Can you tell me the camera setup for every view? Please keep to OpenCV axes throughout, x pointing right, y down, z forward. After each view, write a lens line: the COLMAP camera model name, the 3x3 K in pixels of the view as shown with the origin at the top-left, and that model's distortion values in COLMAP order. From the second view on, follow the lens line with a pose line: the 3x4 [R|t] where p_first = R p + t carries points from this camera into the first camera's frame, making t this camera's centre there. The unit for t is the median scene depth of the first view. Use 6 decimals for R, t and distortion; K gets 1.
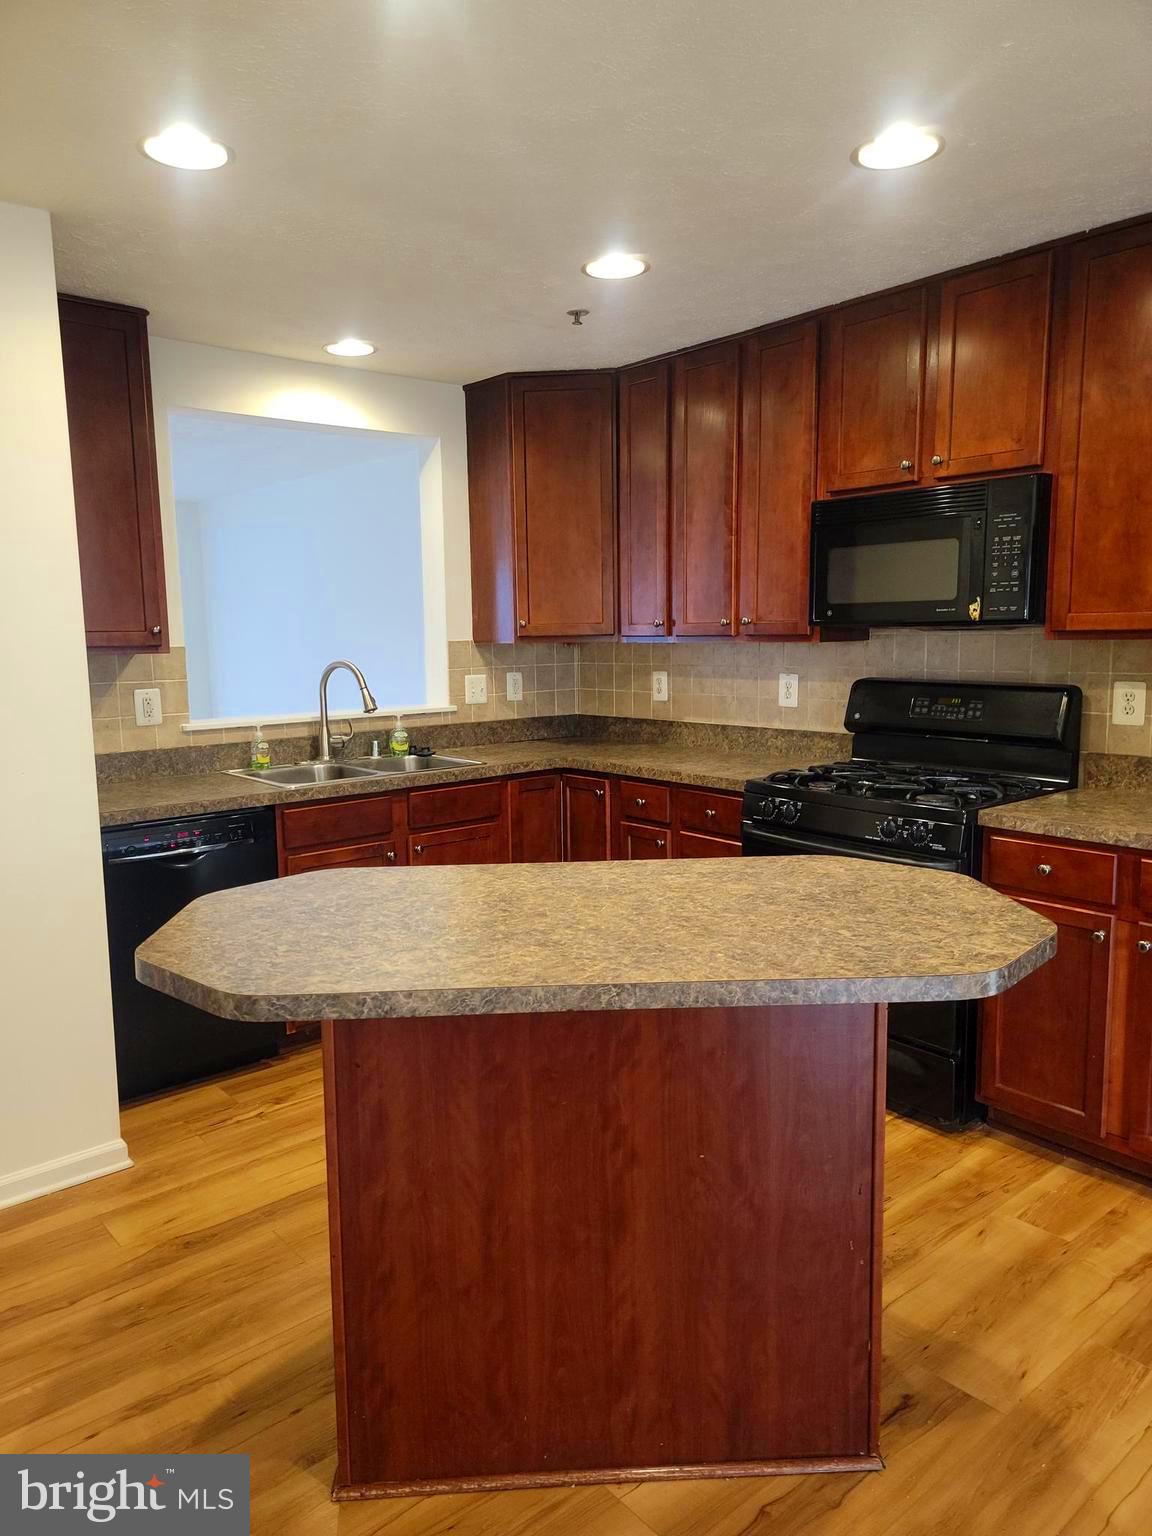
lens RADIAL K [[1072.5, 0, 577.0], [0, 1072.5, 775.4], [0, 0, 1]] dist [0.011150, -0.007544]
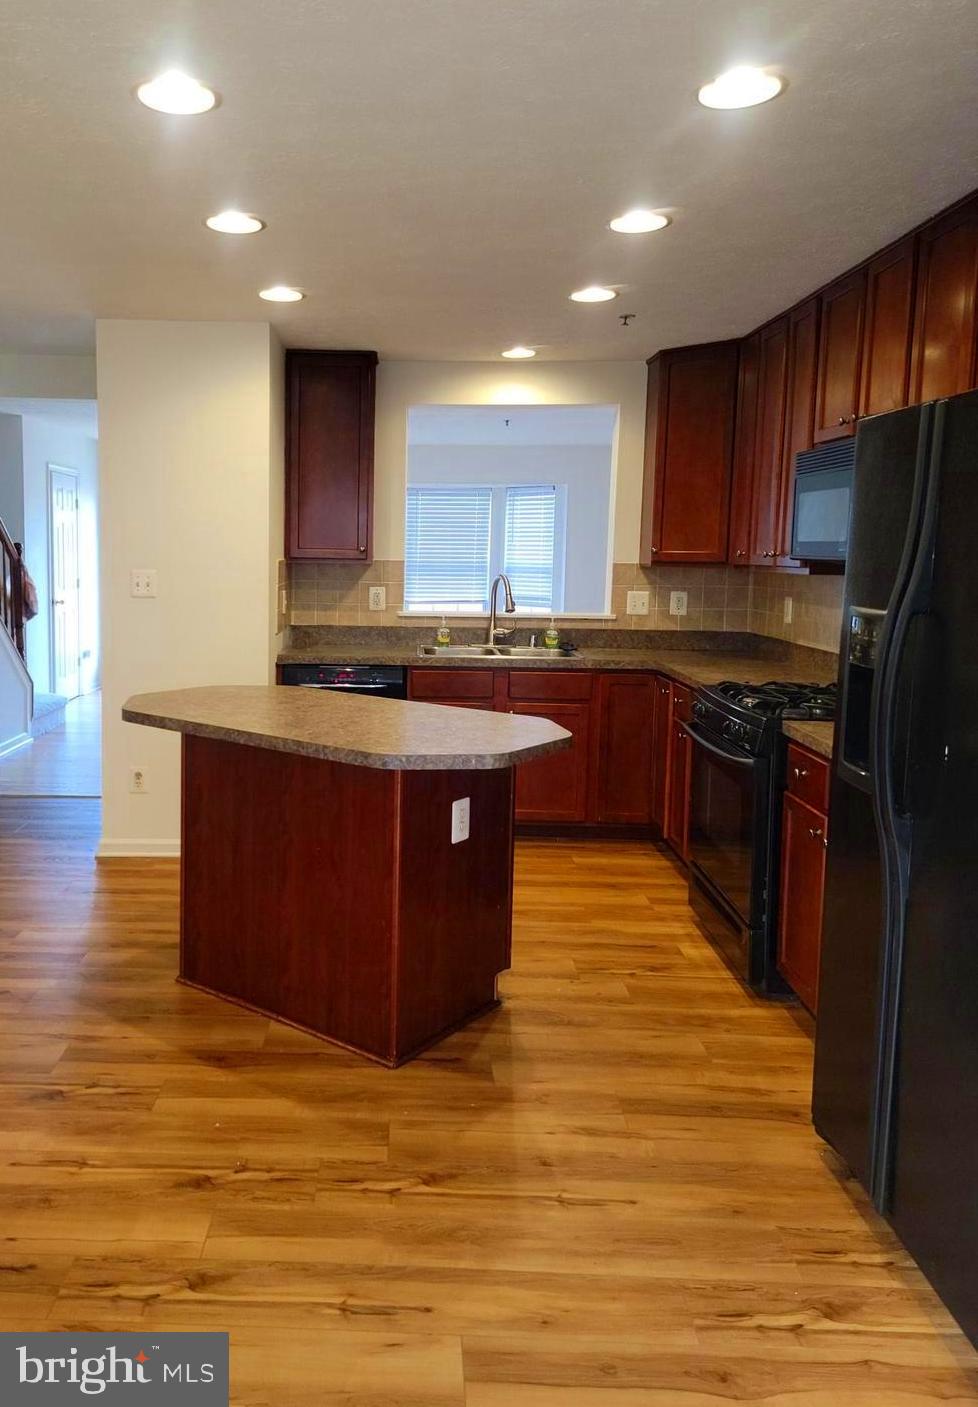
lens RADIAL K [[1218.3, 0, 488.5], [0, 1218.3, 700.4], [0, 0, 1]] dist [-0.006734, -0.002430]
pose [[0.732250, 0.109782, -0.672130, 0.764732], [-0.115175, 0.992668, 0.036660, -0.001055], [0.671227, 0.050568, 0.739525, -0.149544]]
